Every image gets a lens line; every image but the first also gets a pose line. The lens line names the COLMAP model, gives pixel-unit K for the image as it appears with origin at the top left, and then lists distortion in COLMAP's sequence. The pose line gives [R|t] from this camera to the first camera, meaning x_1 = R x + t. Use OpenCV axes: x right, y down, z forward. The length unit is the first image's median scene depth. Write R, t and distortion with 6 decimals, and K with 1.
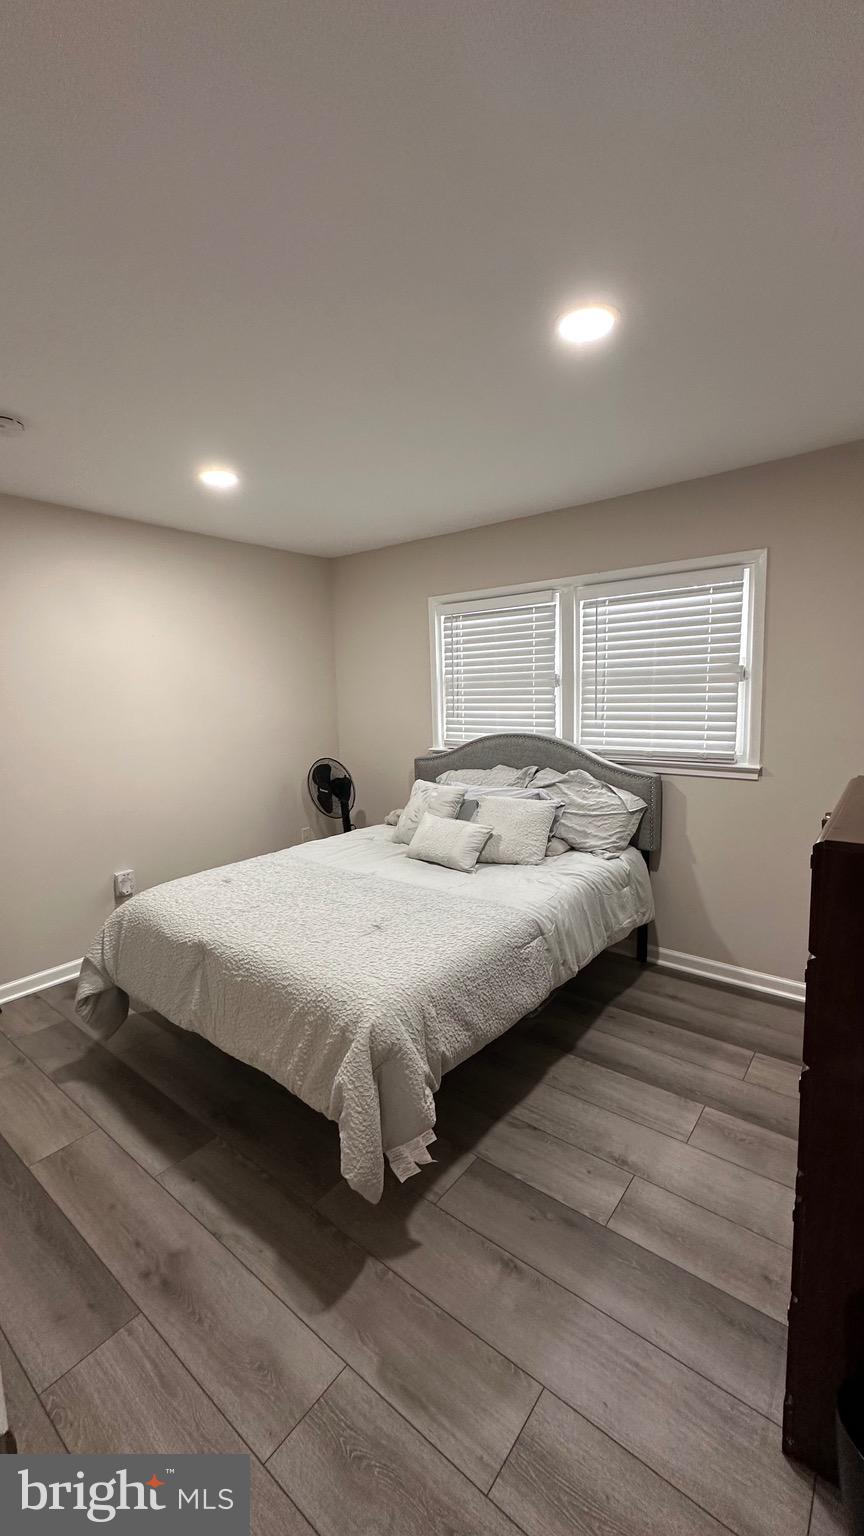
lens RADIAL K [[608.6, 0, 426.0], [0, 608.6, 764.8], [0, 0, 1]] dist [-0.001903, 0.000327]
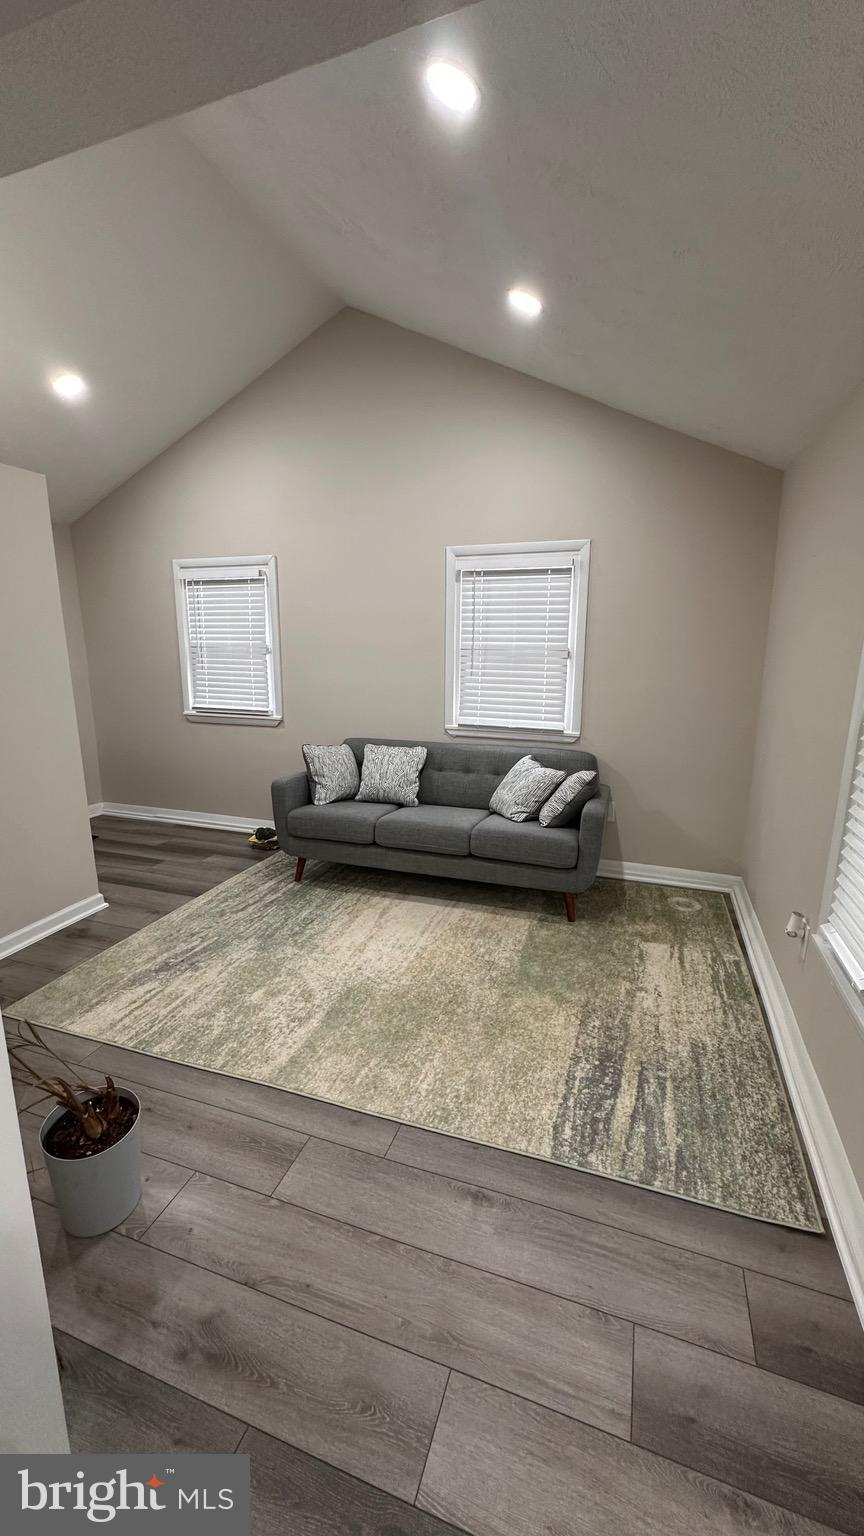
lens RADIAL K [[608.6, 0, 435.4], [0, 608.6, 767.7], [0, 0, 1]] dist [-0.001903, 0.000327]
pose [[0.942959, -0.070499, 0.325358, -0.286366], [0.029394, 0.991135, 0.129570, -0.083709], [-0.331608, -0.112615, 0.936672, 0.131465]]
